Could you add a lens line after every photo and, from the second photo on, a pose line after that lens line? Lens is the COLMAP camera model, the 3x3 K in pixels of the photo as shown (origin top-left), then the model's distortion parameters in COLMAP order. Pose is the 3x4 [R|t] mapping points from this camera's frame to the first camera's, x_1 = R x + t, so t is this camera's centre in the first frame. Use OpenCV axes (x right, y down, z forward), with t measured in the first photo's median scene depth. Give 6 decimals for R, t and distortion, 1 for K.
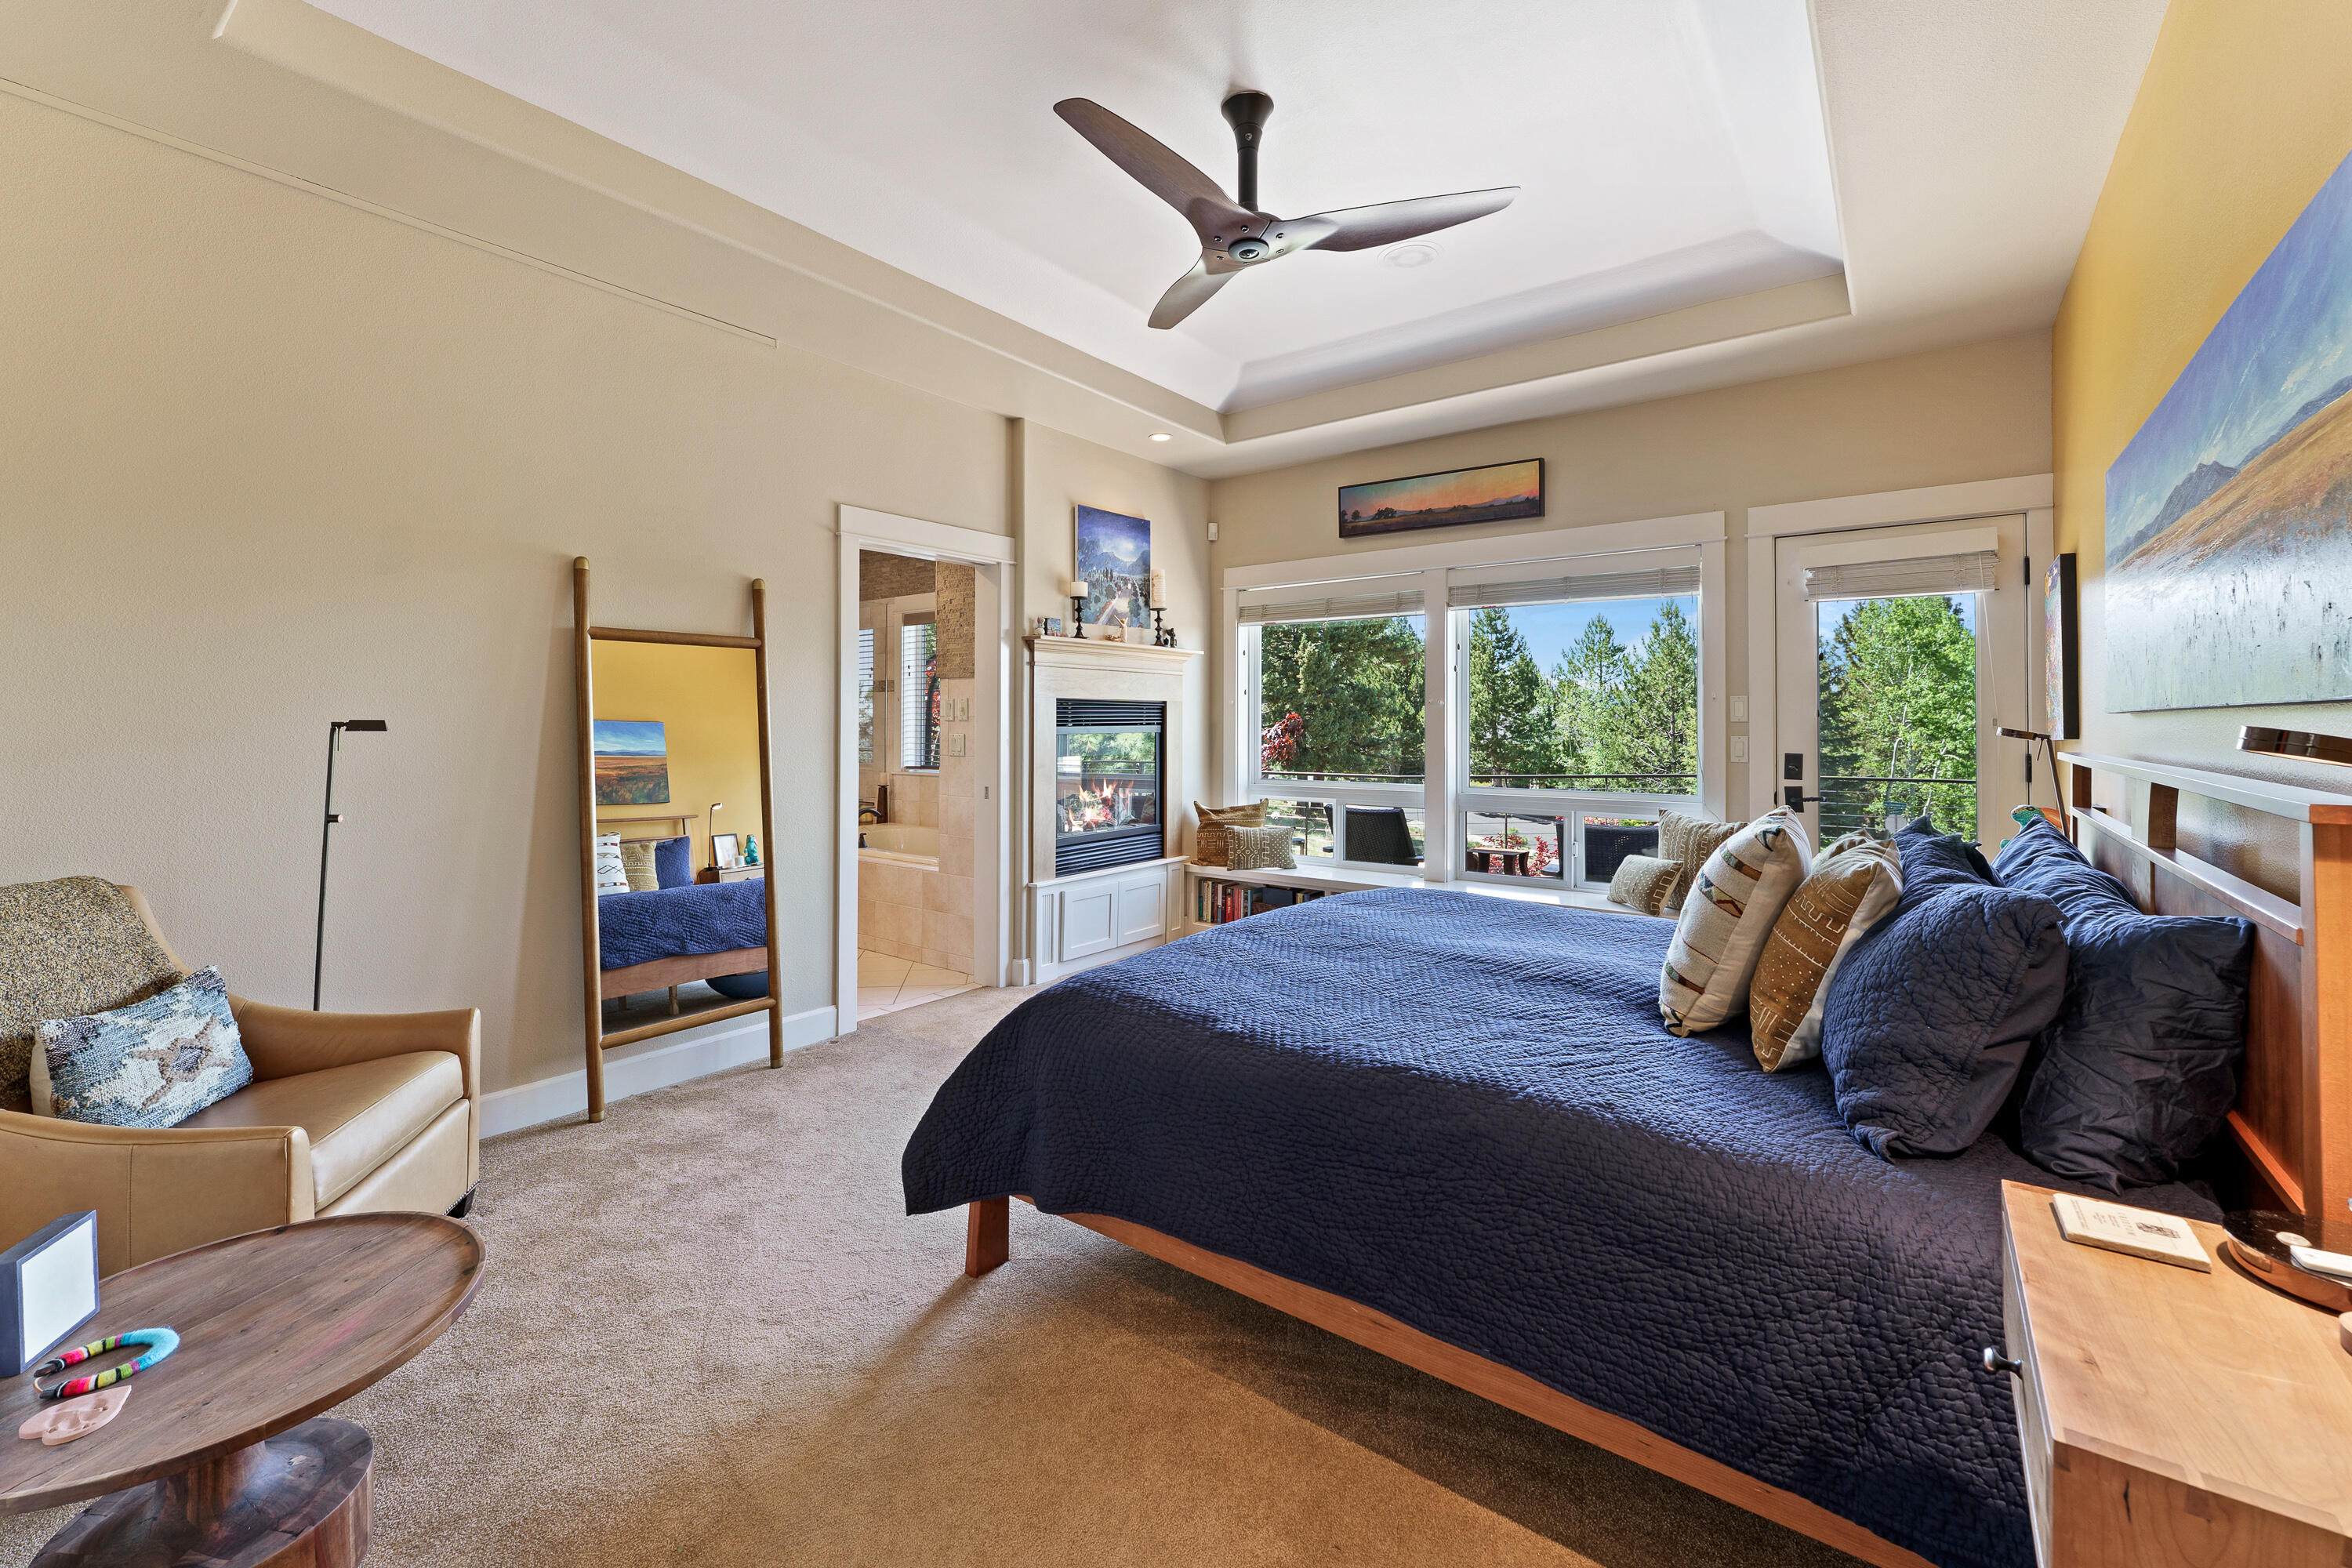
lens RADIAL K [[1002.7, 0, 1183.5], [0, 1002.7, 727.8], [0, 0, 1]] dist [-0.000327, -0.000211]
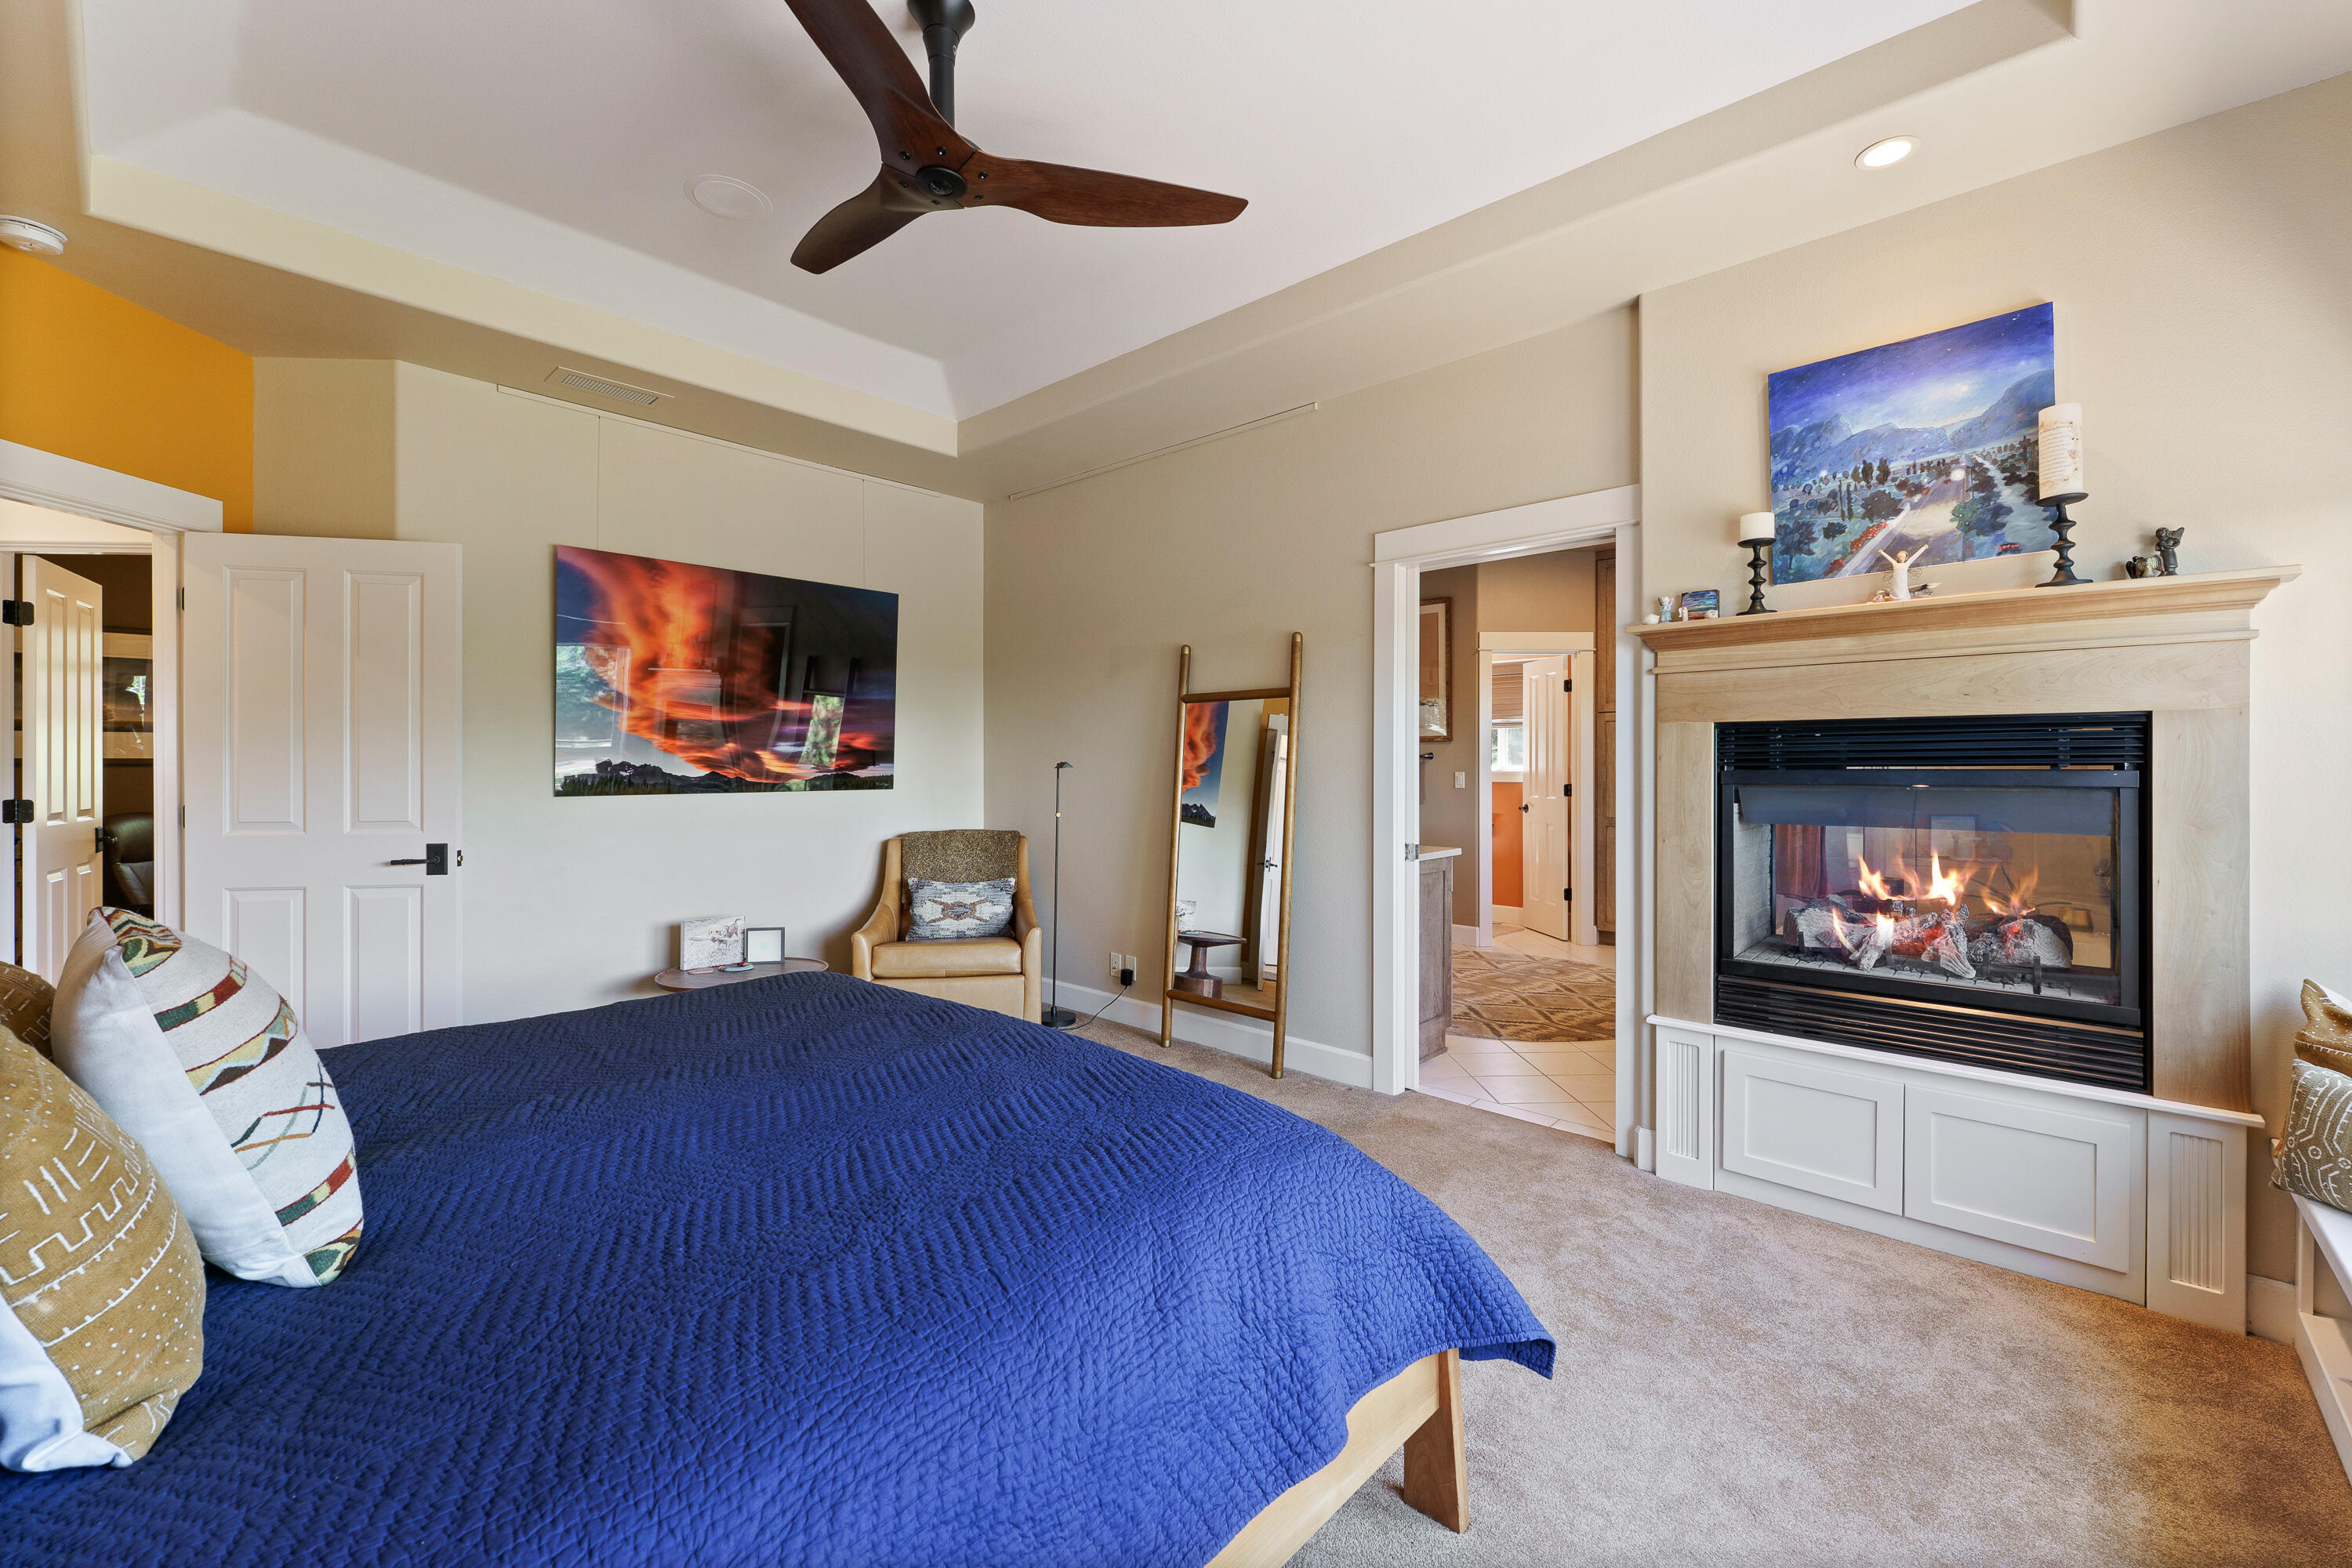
lens RADIAL K [[952.8, 0, 1182.7], [0, 952.8, 757.8], [0, 0, 1]] dist [-0.000762, -0.000375]
pose [[-0.111649, 0.001823, -0.993746, 0.458291], [0.001327, 0.999998, 0.001686, -0.009548], [0.993747, -0.001130, -0.111651, 0.726101]]
